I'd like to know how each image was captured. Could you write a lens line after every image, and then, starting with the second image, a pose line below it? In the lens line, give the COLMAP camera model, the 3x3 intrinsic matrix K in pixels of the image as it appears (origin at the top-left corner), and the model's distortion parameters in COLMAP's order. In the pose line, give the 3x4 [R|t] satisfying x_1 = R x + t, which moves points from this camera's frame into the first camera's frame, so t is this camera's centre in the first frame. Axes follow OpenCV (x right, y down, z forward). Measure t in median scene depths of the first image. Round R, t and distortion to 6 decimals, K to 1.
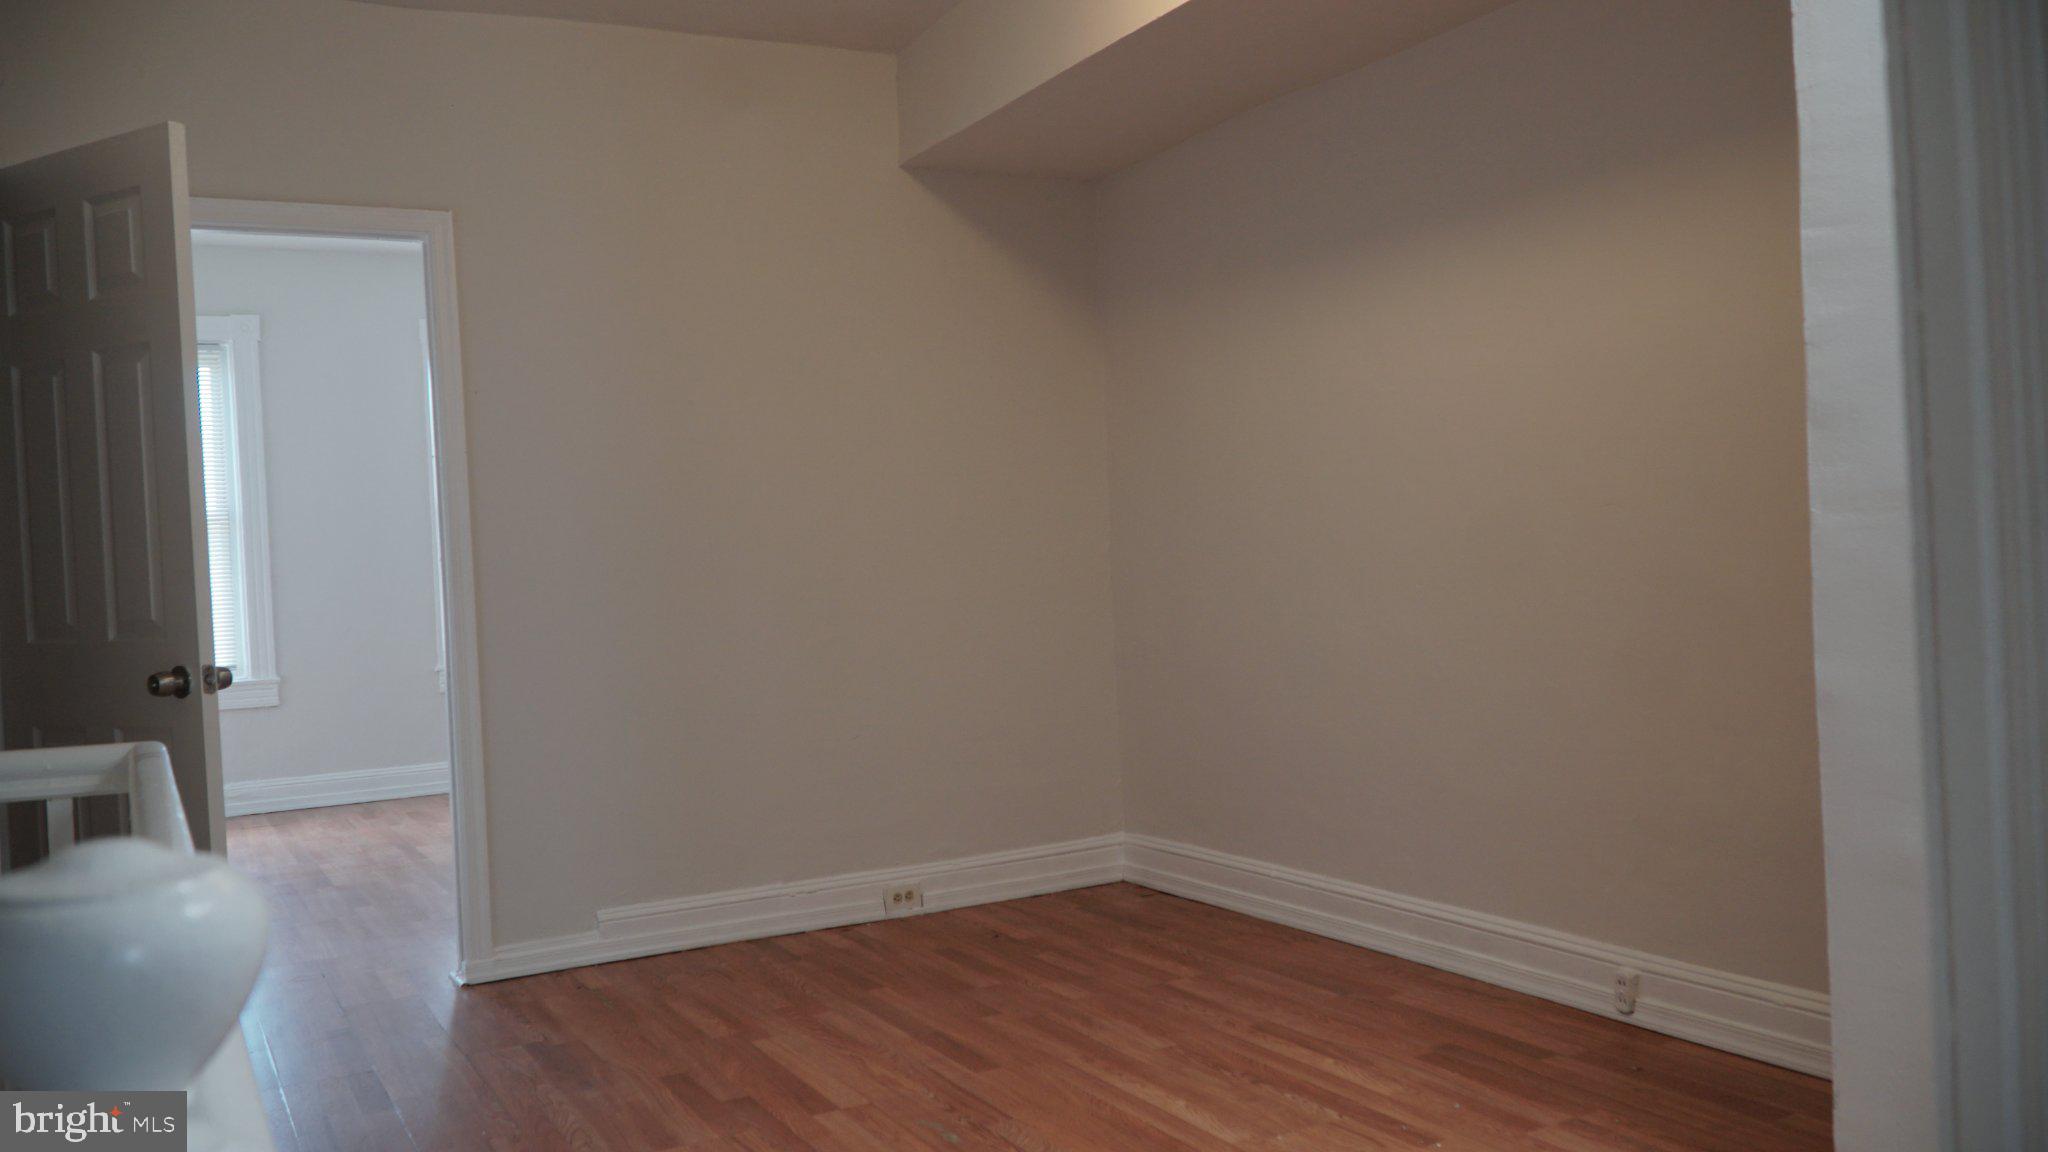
lens RADIAL K [[1641.6, 0, 1024.0], [0, 1641.6, 576.0], [0, 0, 1]] dist [-0.001315, -0.014103]
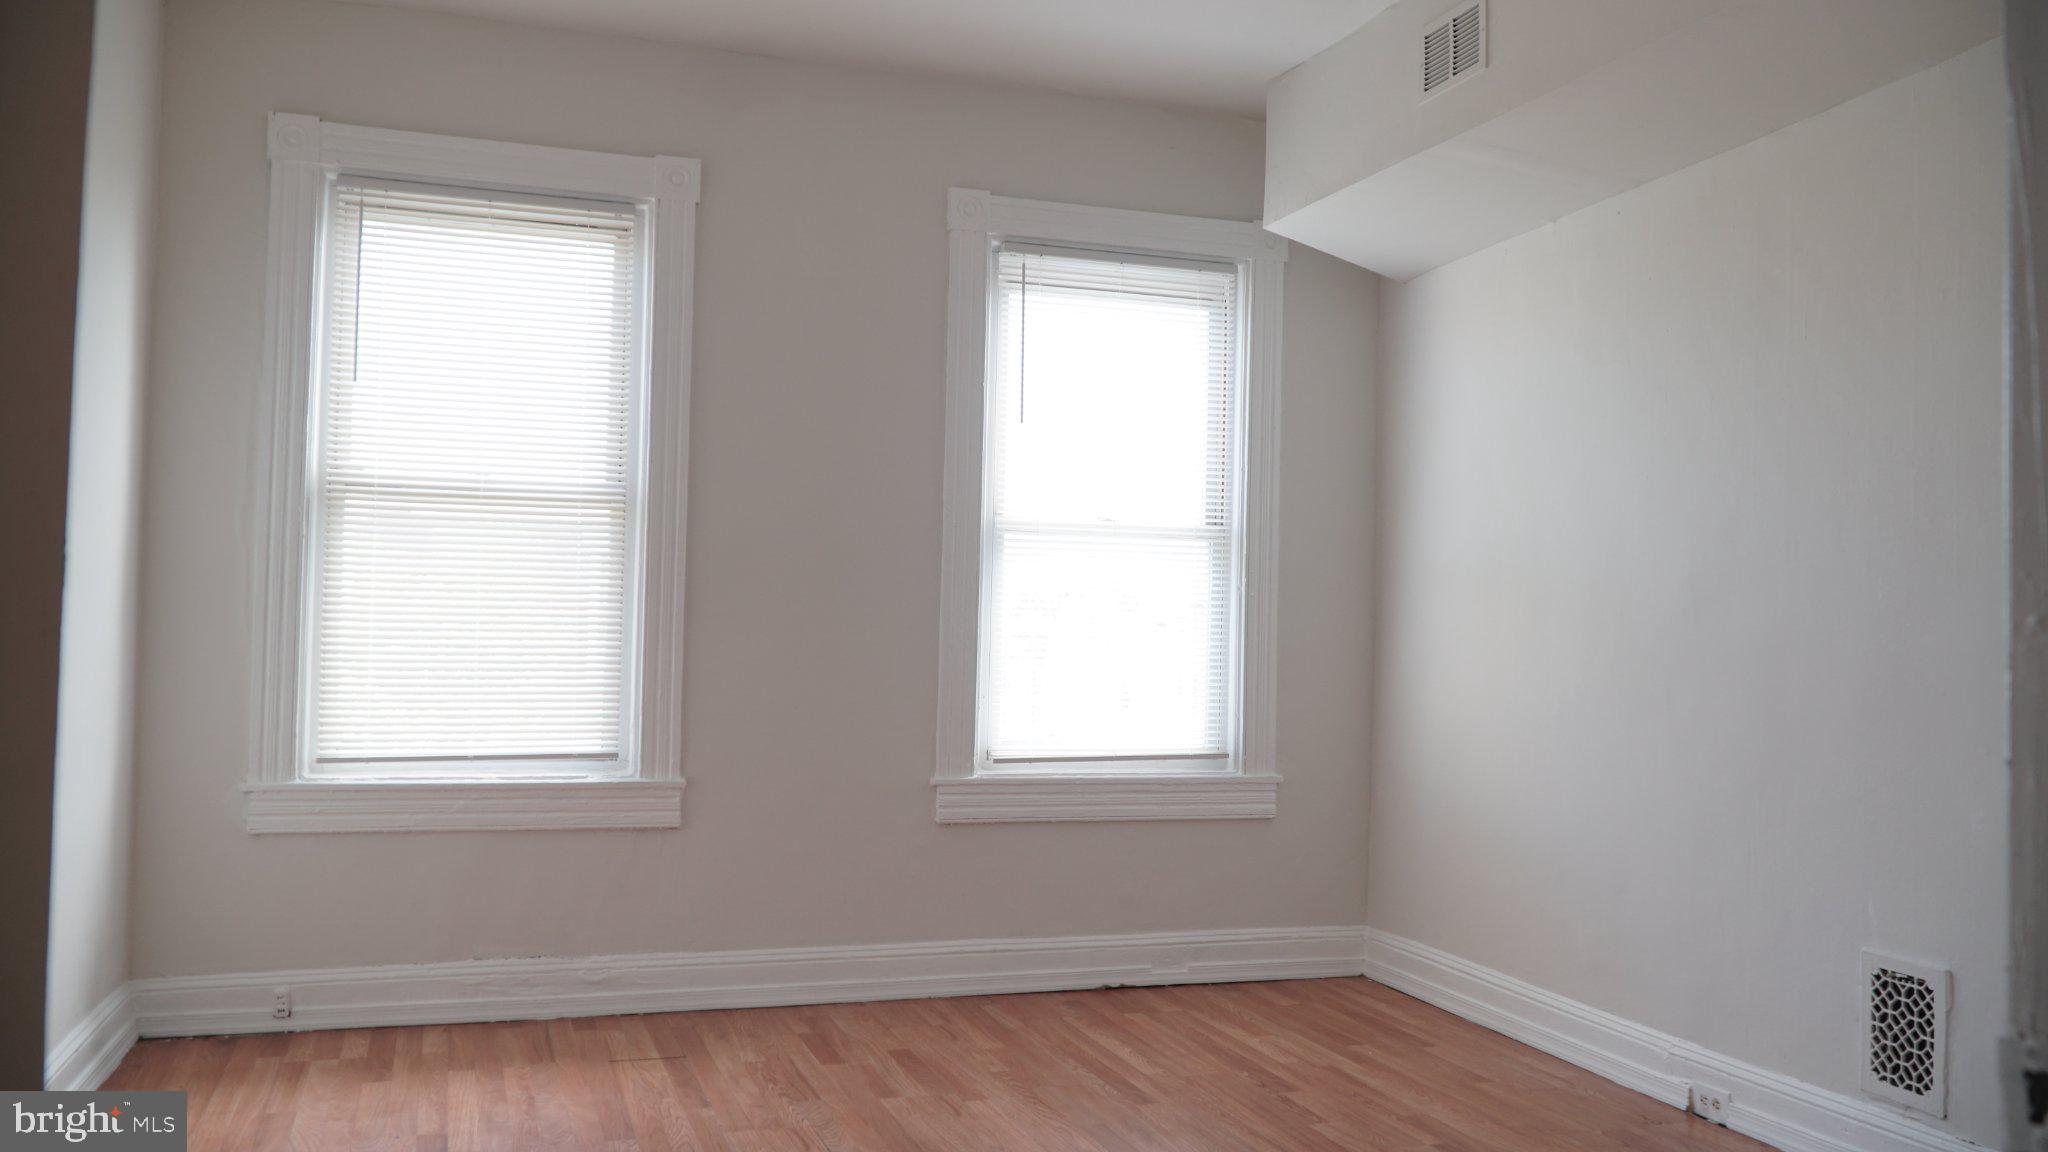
lens RADIAL K [[1636.1, 0, 1026.9], [0, 1636.1, 573.9], [0, 0, 1]] dist [0.003884, -0.002325]
pose [[0.982999, 0.059689, -0.173640, -0.424256], [-0.068842, 0.996512, -0.047166, 0.015259], [0.170219, 0.058318, 0.983679, 0.794904]]
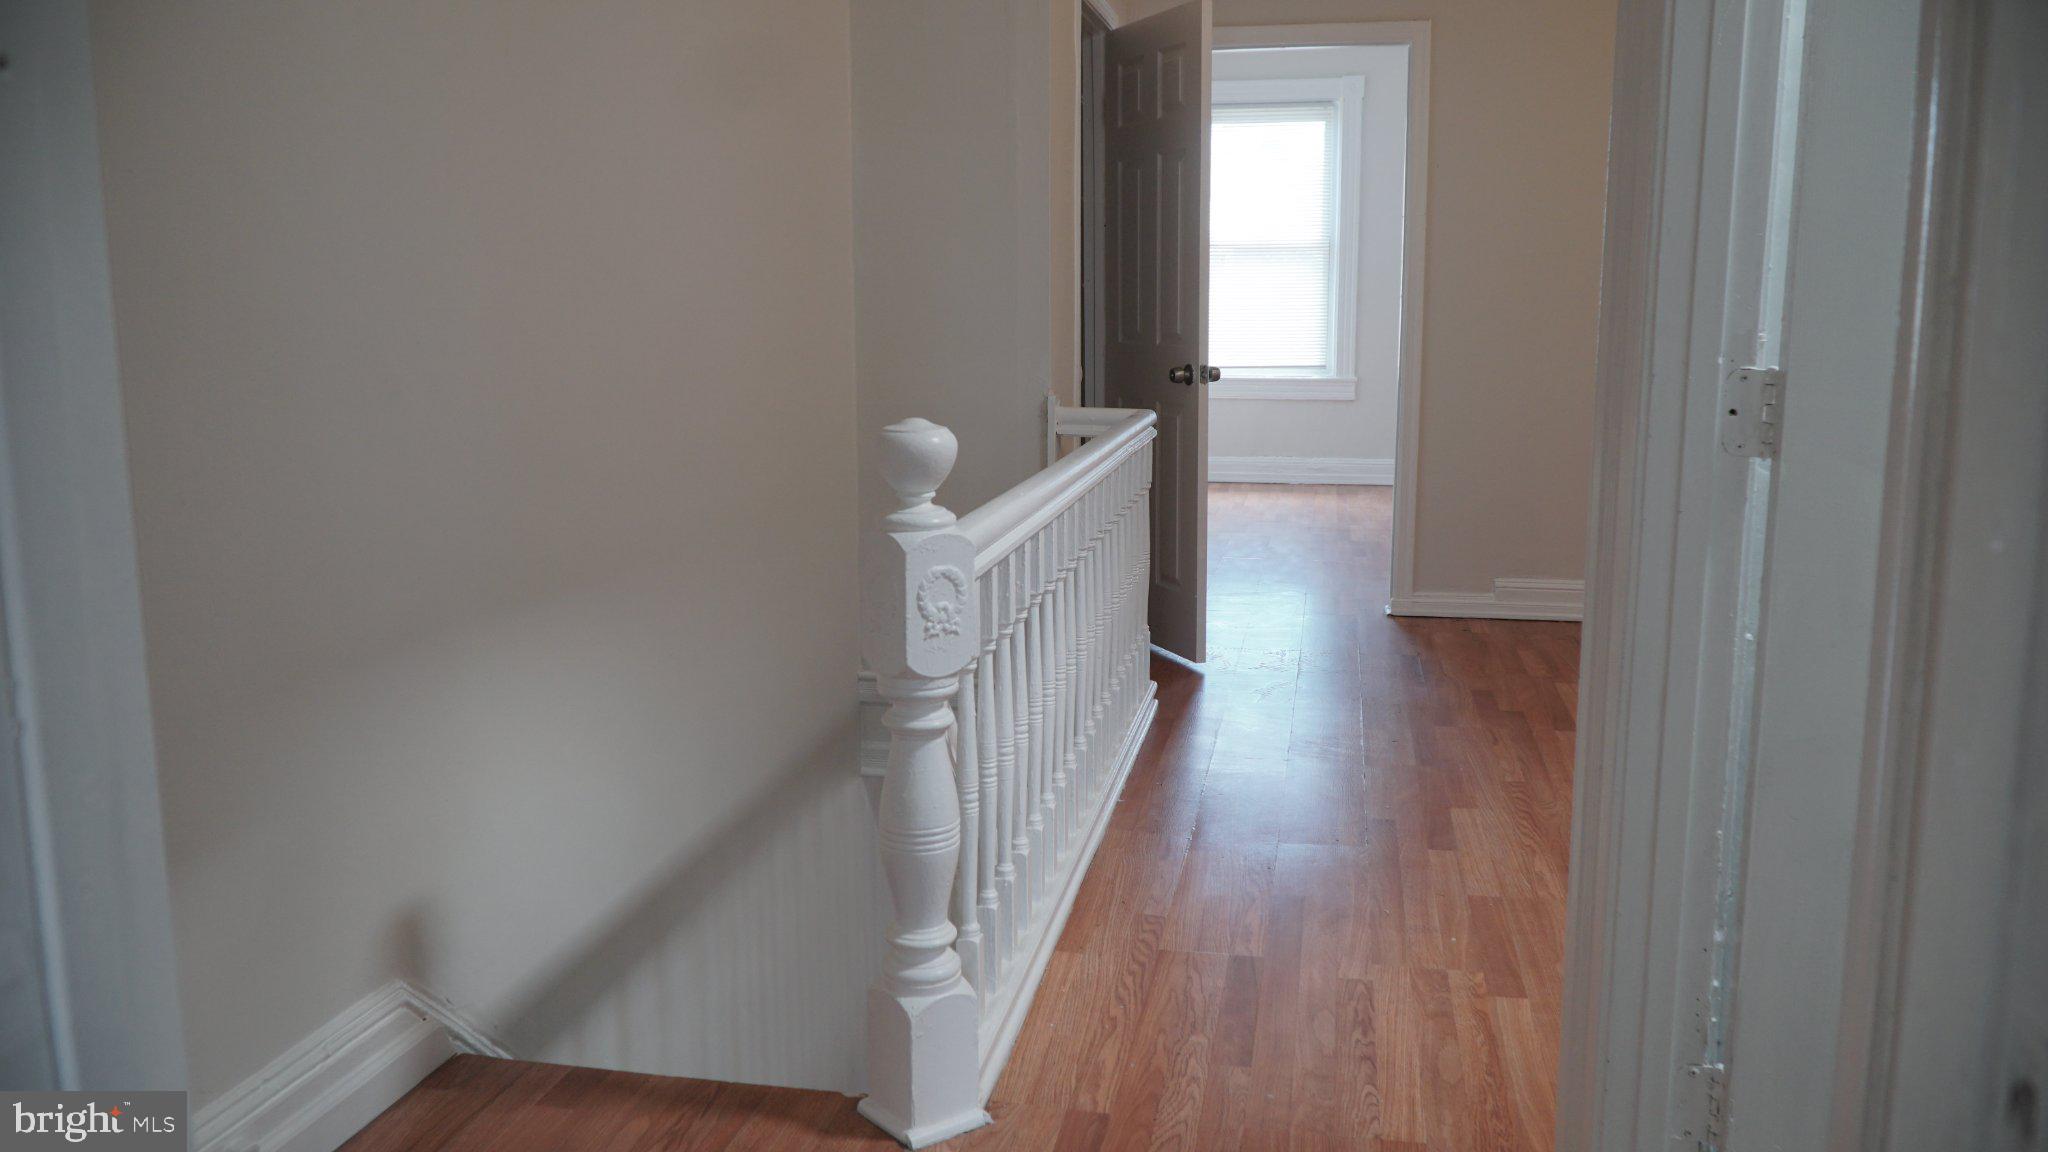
lens RADIAL K [[1641.6, 0, 1024.0], [0, 1641.6, 576.0], [0, 0, 1]] dist [-0.001315, -0.014103]
pose [[0.769270, 0.152971, -0.620341, 0.257623], [-0.043253, 0.981157, 0.188308, -0.024653], [0.637458, -0.118029, 0.761391, -0.218088]]
